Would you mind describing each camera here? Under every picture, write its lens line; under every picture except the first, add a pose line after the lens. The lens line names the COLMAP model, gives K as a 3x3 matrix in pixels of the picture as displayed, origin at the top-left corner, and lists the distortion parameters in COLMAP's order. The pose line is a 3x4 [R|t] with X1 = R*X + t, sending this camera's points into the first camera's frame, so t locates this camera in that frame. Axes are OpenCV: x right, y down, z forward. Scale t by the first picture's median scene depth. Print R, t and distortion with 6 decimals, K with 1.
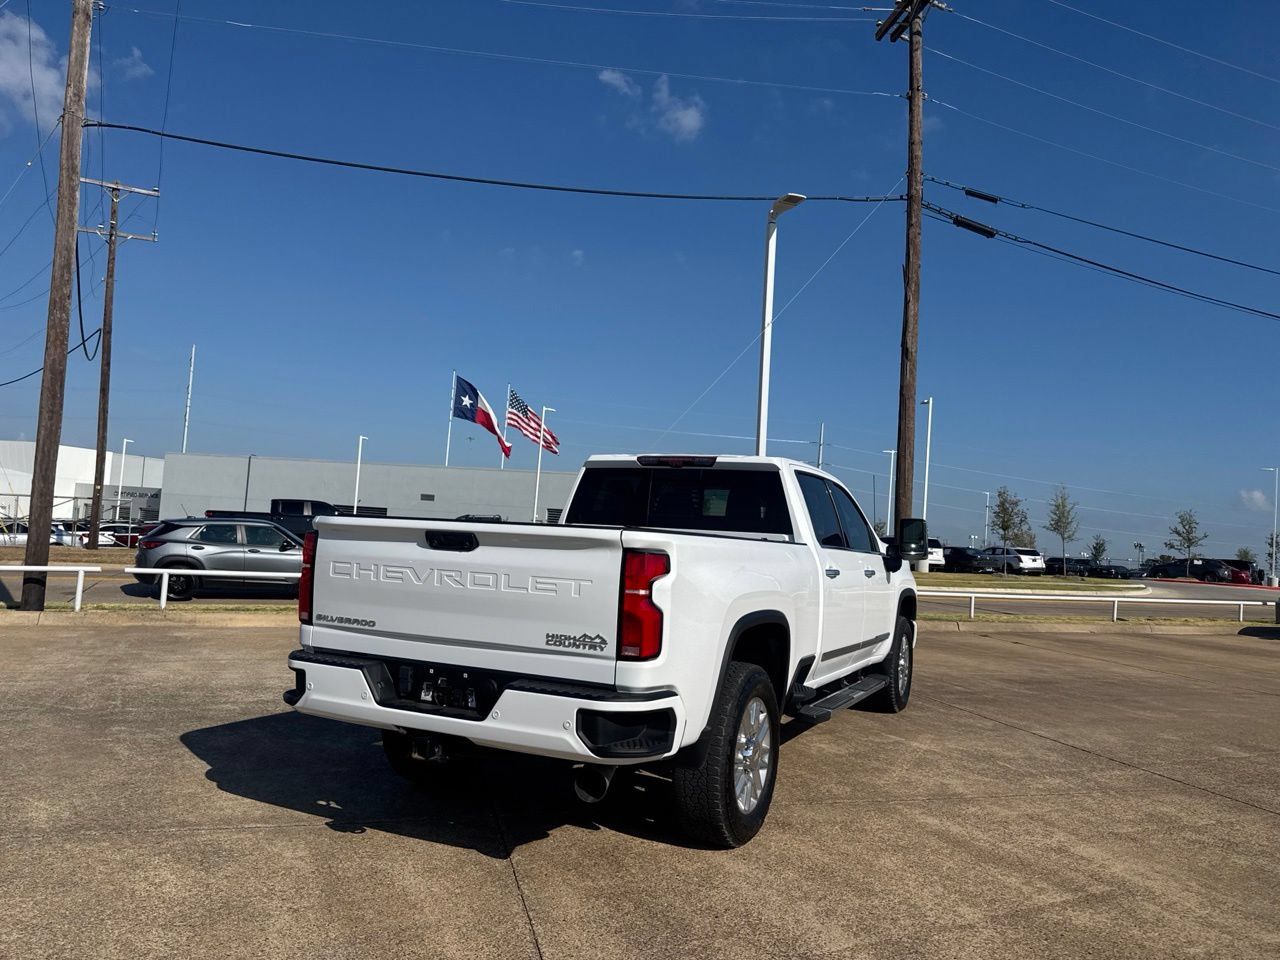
lens RADIAL K [[902.7, 0, 647.7], [0, 902.7, 480.6], [0, 0, 1]] dist [0.035917, -0.044214]
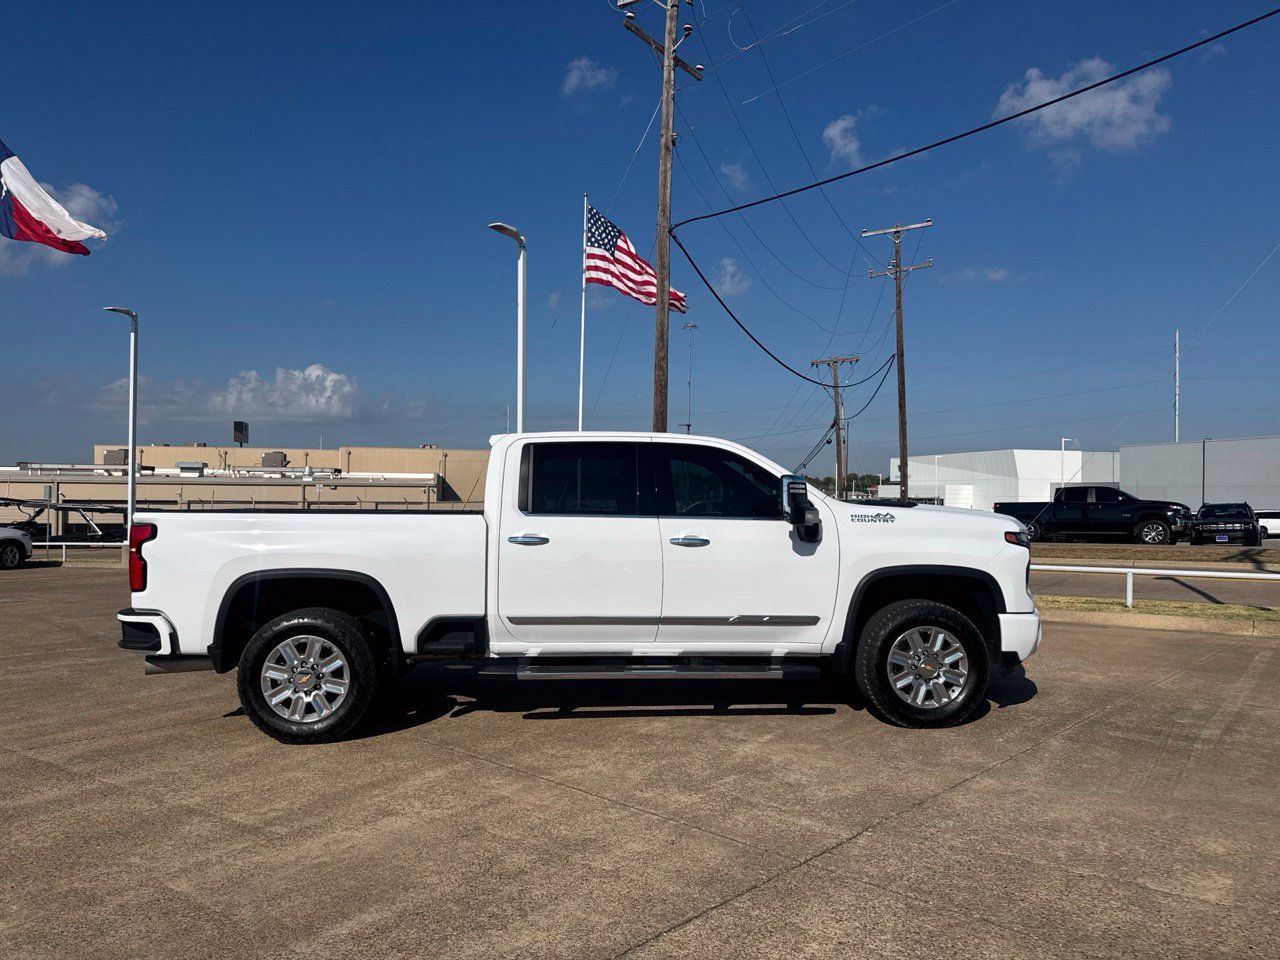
lens RADIAL K [[892.4, 0, 633.5], [0, 892.4, 485.3], [0, 0, 1]] dist [0.076002, -0.108951]
pose [[0.492147, -0.071568, -0.867565, 1.436375], [0.080879, 0.996063, -0.036287, 0.107316], [0.866747, -0.052309, 0.495997, 0.752421]]
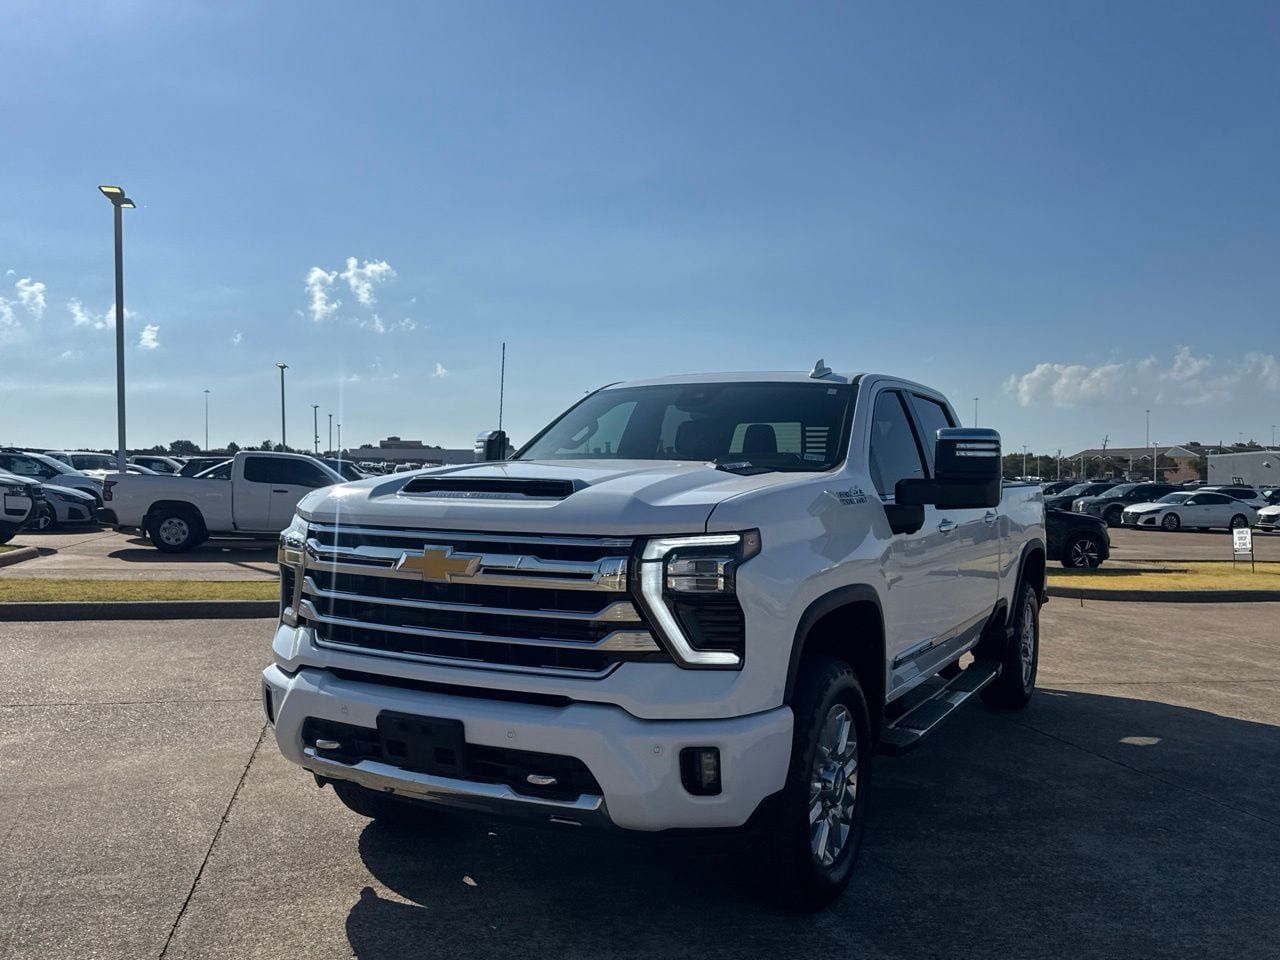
lens RADIAL K [[1083.4, 0, 633.6], [0, 1083.4, 488.9], [0, 0, 1]] dist [0.124886, -0.228860]
pose [[-0.996131, -0.073405, 0.048325, 0.235394], [-0.075711, 0.995986, -0.047754, 0.177638], [-0.044625, -0.051228, -0.997689, 2.784323]]
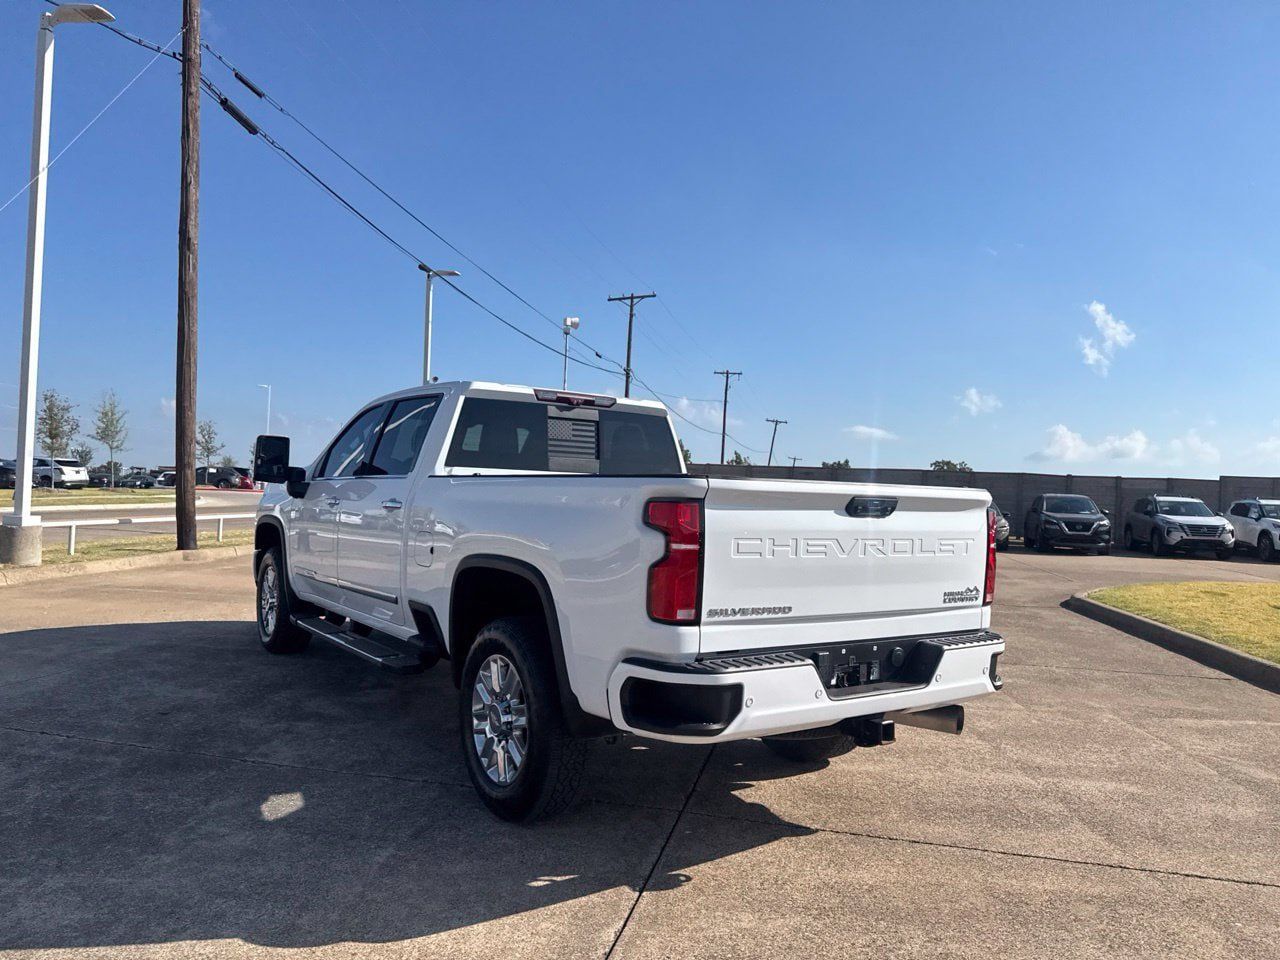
lens RADIAL K [[899.9, 0, 641.8], [0, 899.9, 485.4], [0, 0, 1]] dist [0.055368, -0.075595]
pose [[0.484588, -0.029908, 0.874231, -0.947733], [-0.065600, 0.995359, 0.070414, -0.003509], [-0.872279, -0.091471, 0.480377, 0.644450]]
